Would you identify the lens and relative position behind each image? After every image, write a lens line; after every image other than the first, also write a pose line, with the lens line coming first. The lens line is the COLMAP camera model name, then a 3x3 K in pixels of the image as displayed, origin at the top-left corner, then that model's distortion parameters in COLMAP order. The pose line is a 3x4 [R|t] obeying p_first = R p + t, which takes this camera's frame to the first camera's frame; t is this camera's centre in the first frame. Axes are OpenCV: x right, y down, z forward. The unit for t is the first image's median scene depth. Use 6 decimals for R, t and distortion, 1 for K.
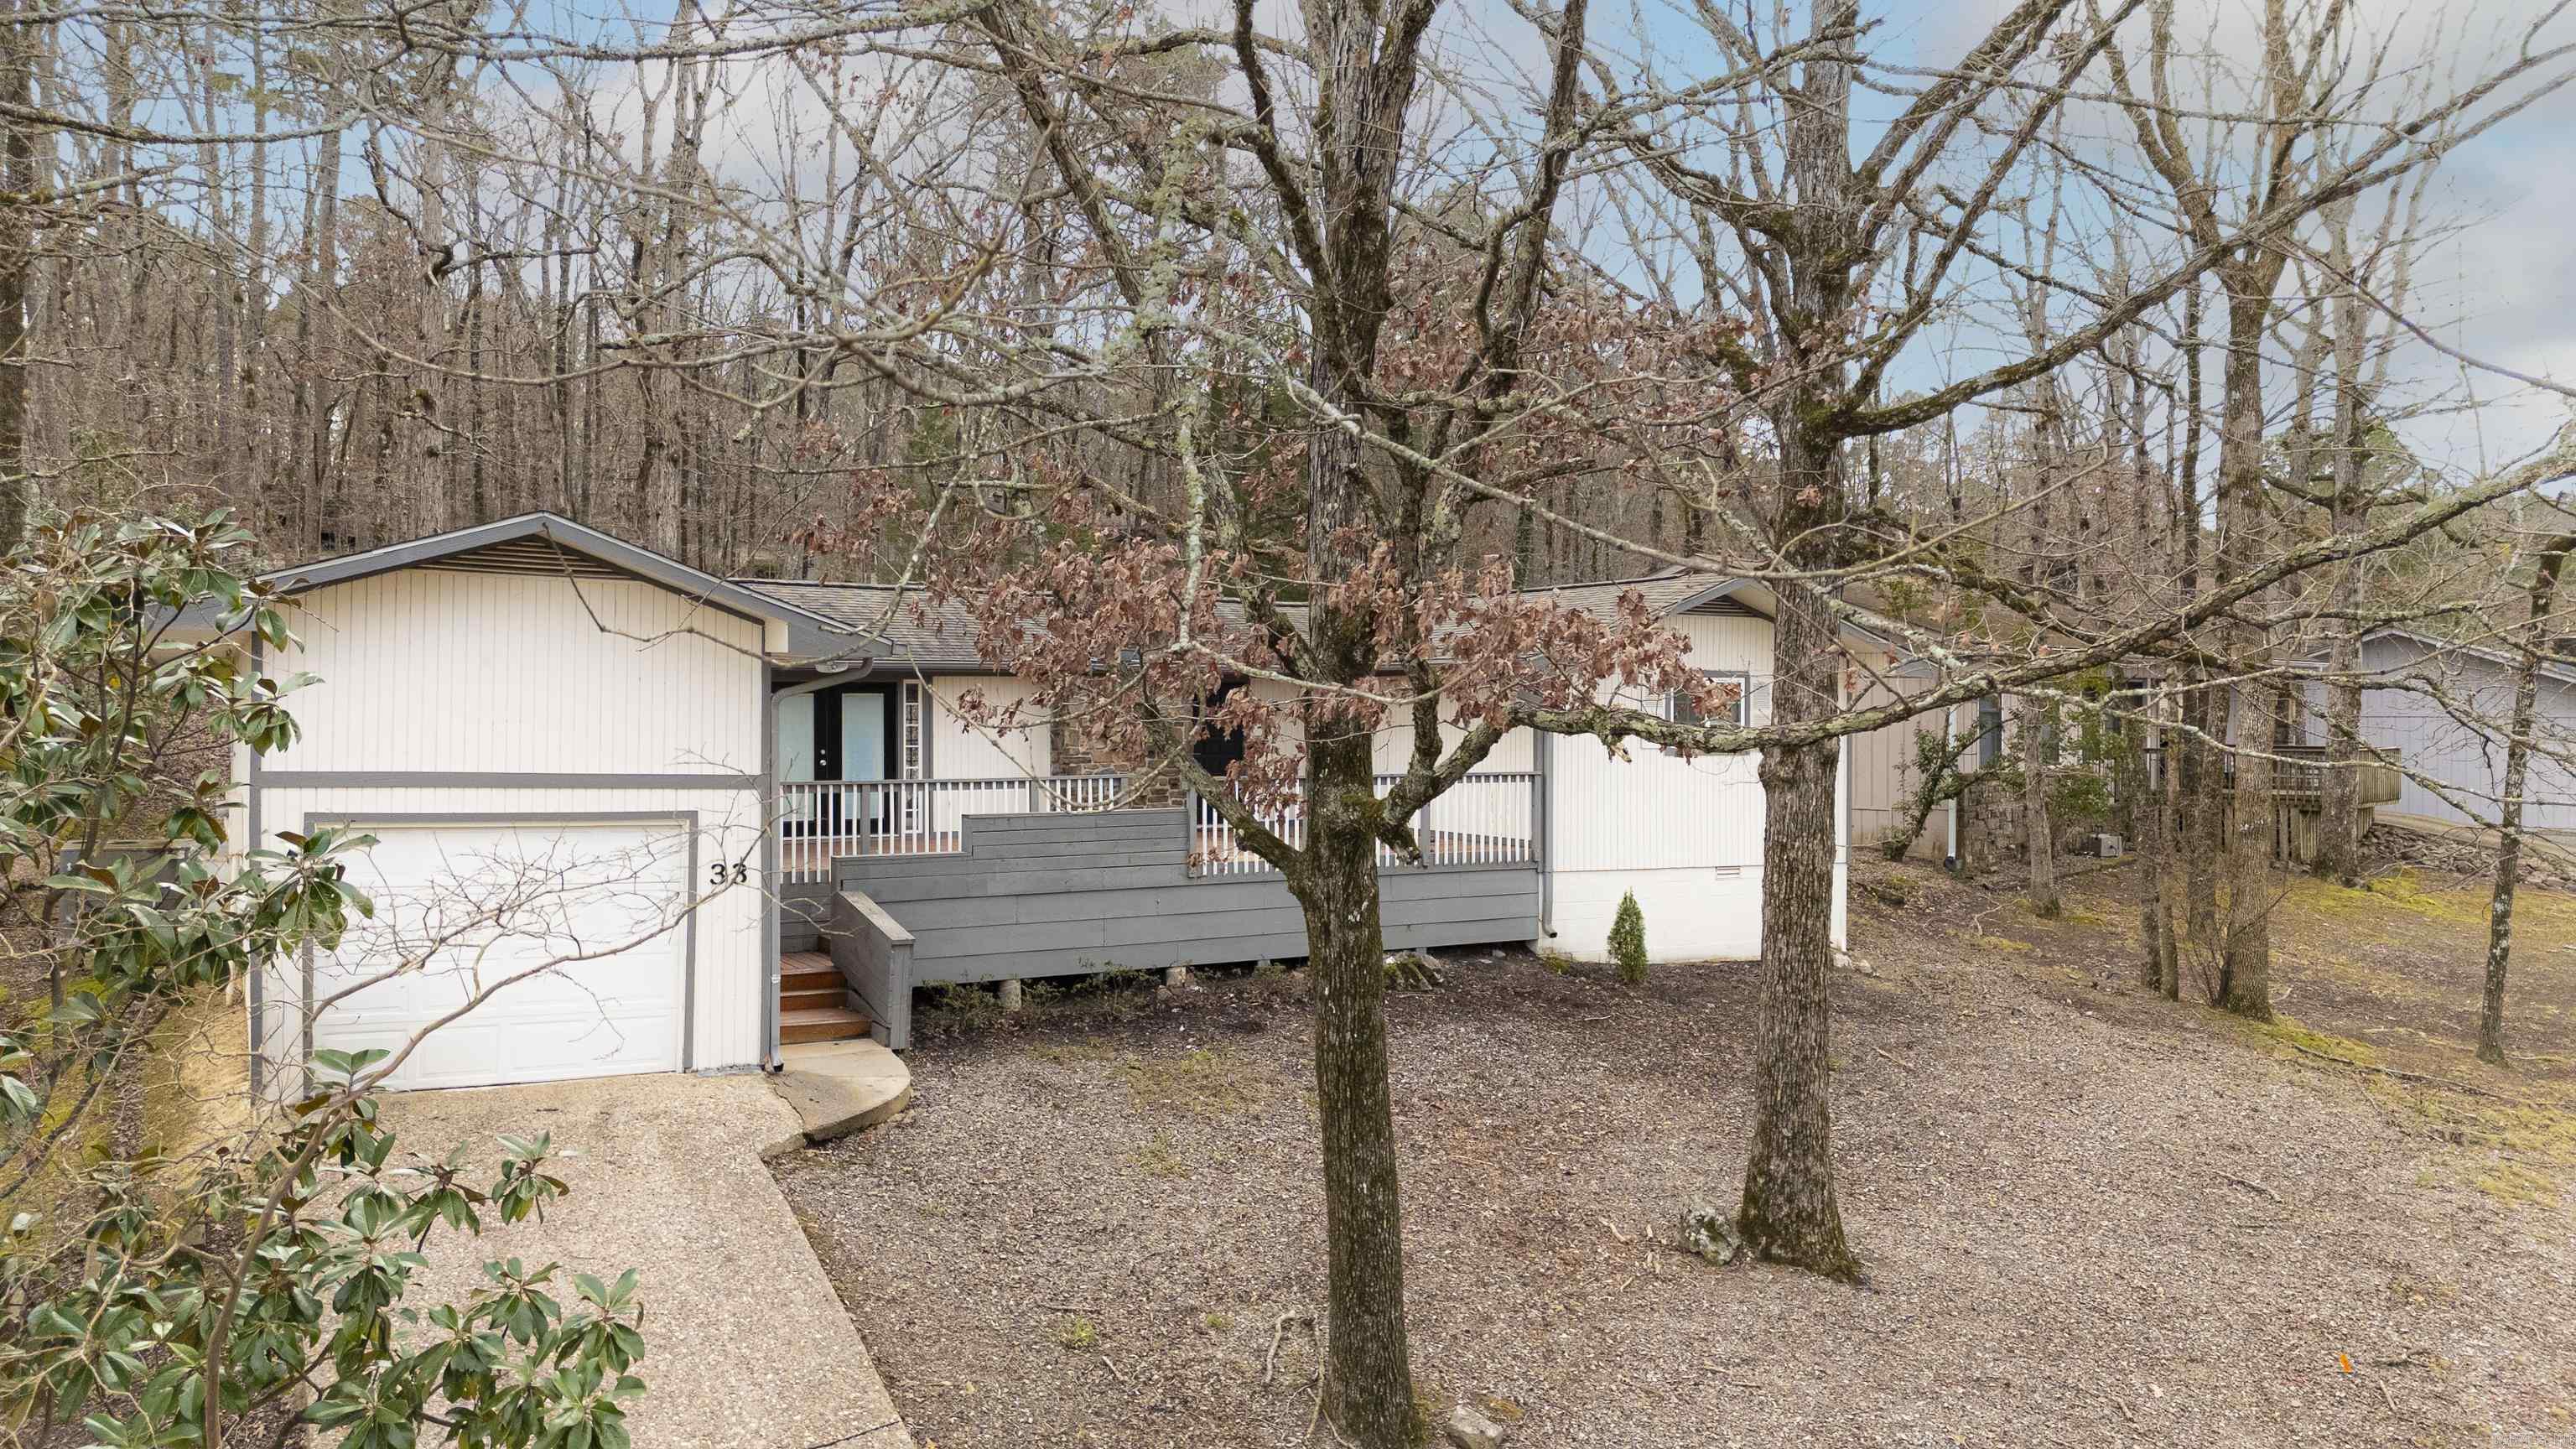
lens RADIAL K [[1941.0, 0, 1273.7], [0, 1941.0, 724.4], [0, 0, 1]] dist [0.081120, -0.063025]
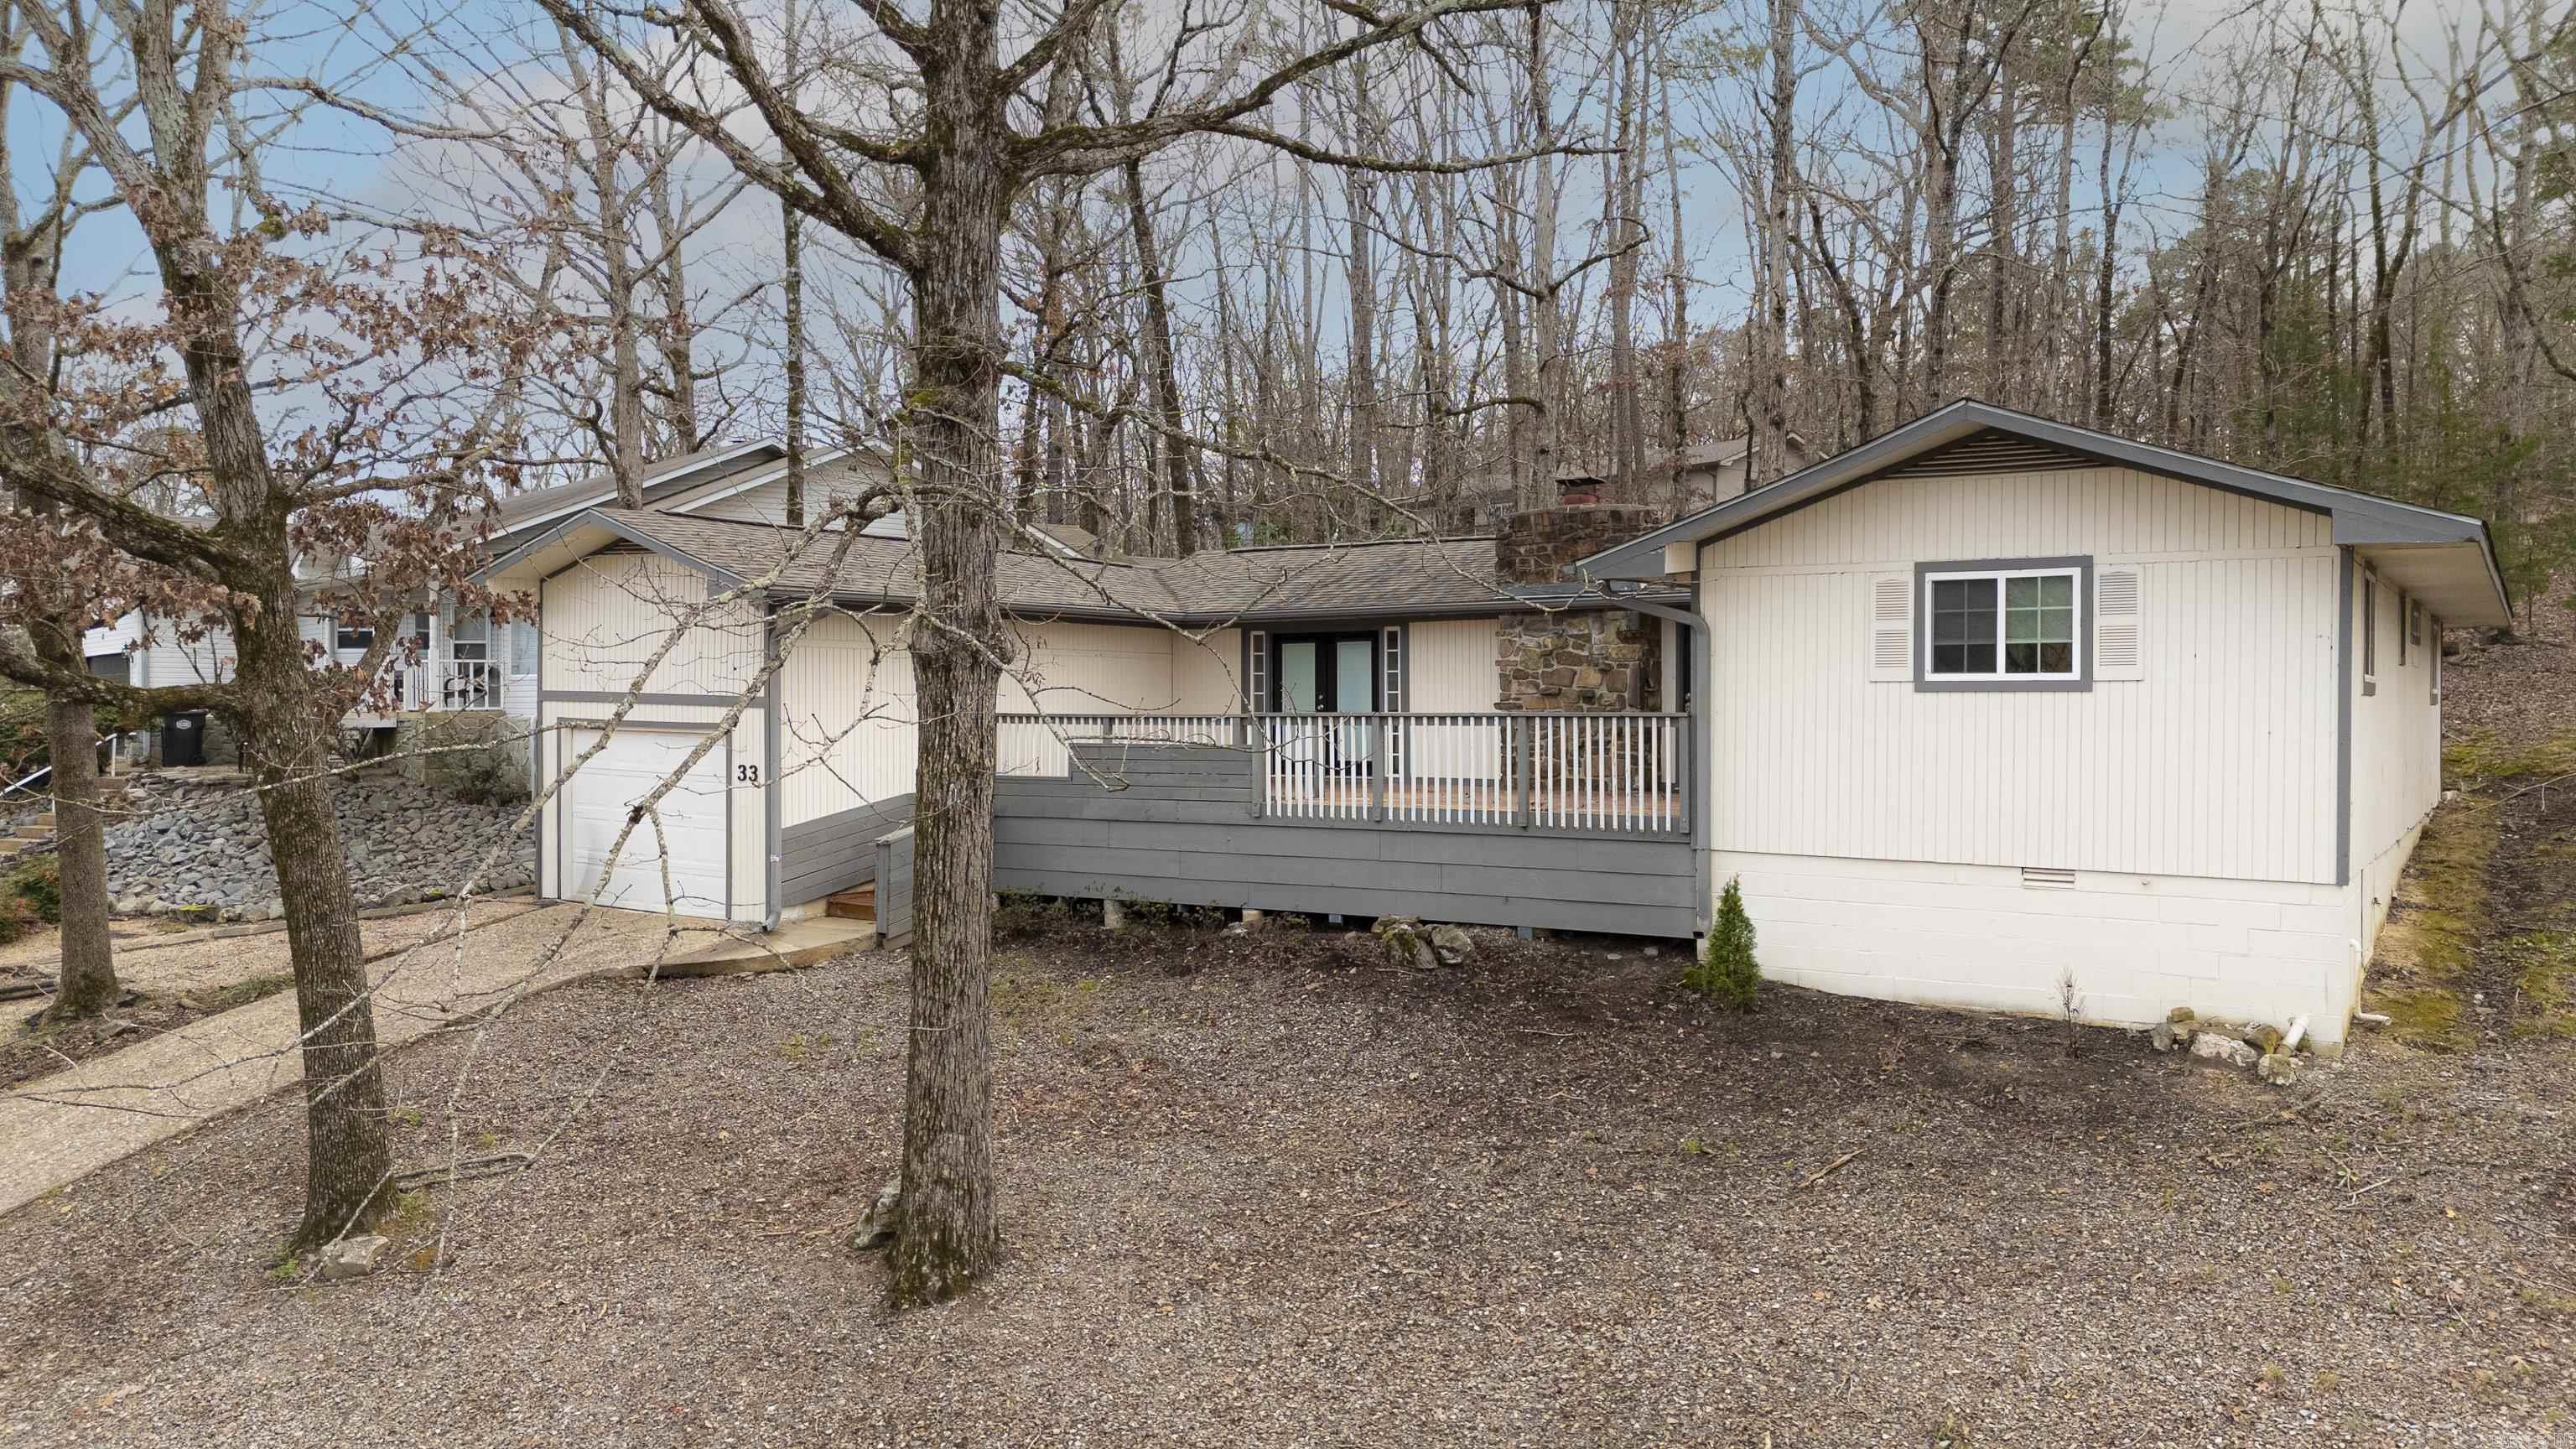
lens RADIAL K [[1941.0, 0, 1273.7], [0, 1941.0, 724.4], [0, 0, 1]] dist [0.081120, -0.063025]
pose [[0.439929, 0.005436, -0.898016, 0.745419], [-0.005197, 0.999980, 0.003508, 0.027486], [0.898018, 0.003124, 0.439948, 0.538724]]
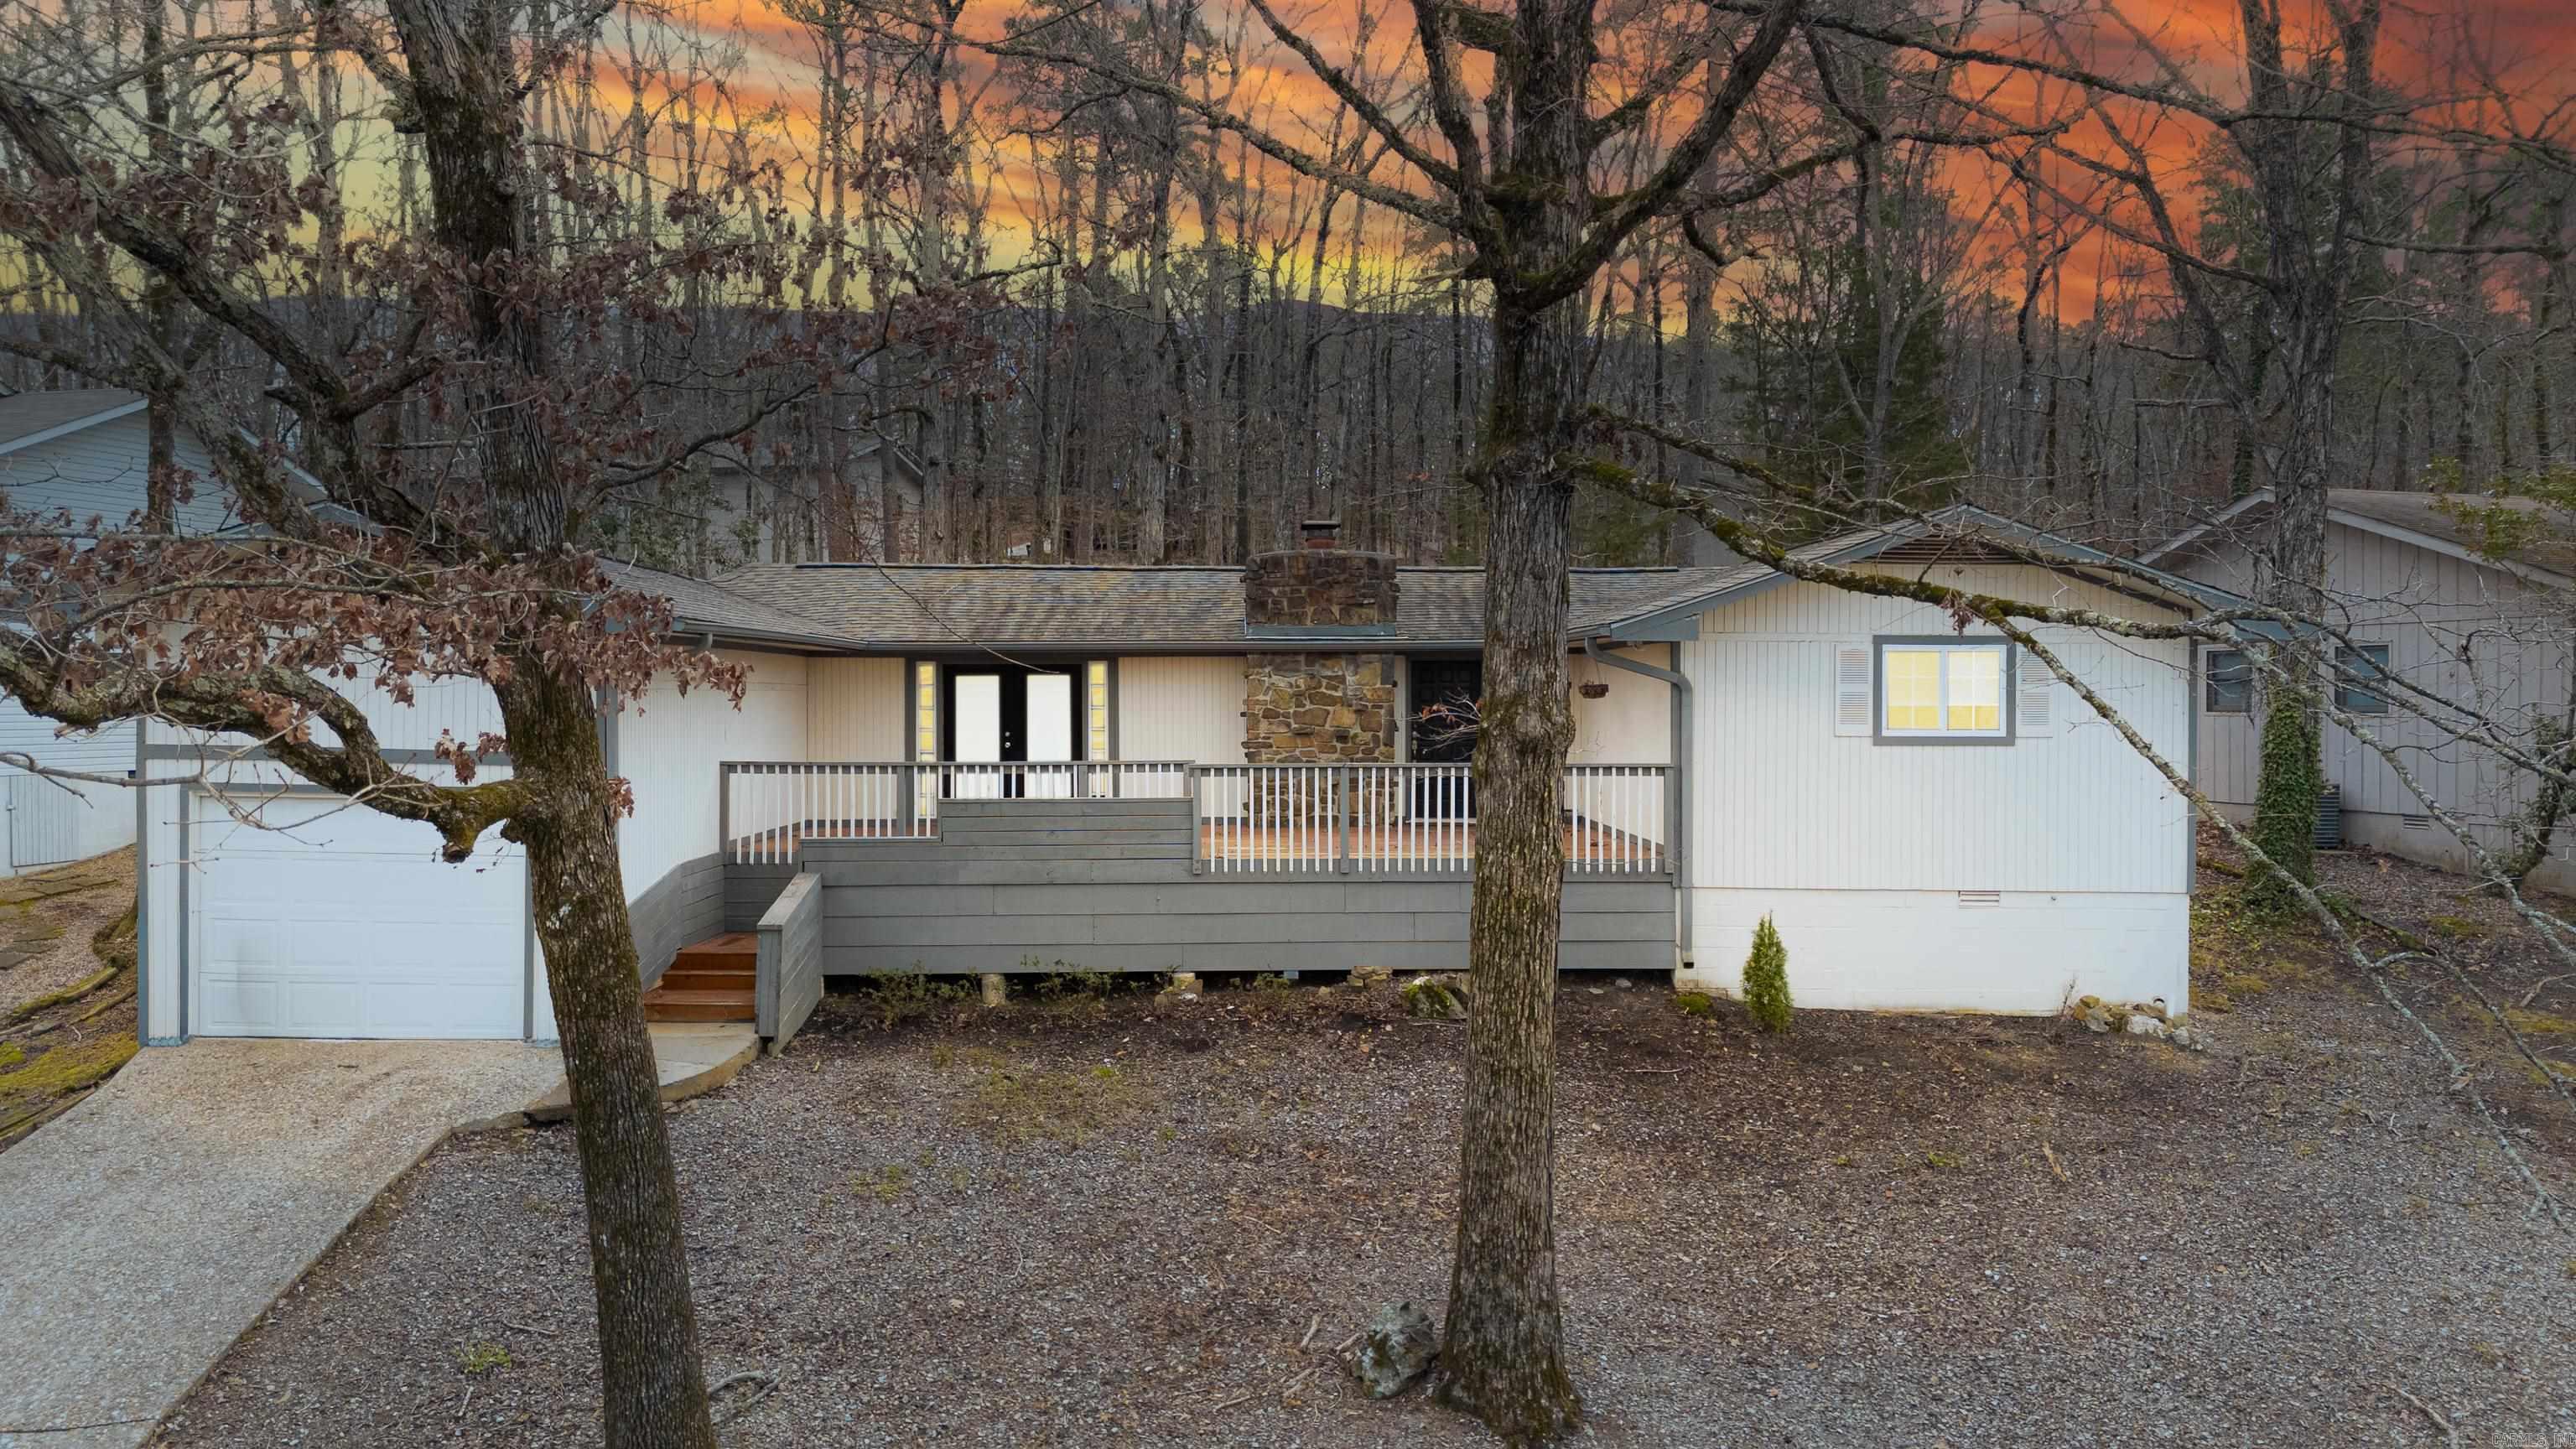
lens RADIAL K [[1941.0, 0, 1273.7], [0, 1941.0, 724.4], [0, 0, 1]] dist [0.081120, -0.063025]
pose [[0.877538, 0.005549, -0.479475, 0.386556], [-0.001921, 0.999966, 0.008057, 0.001854], [0.479503, -0.006150, 0.877519, 0.206797]]
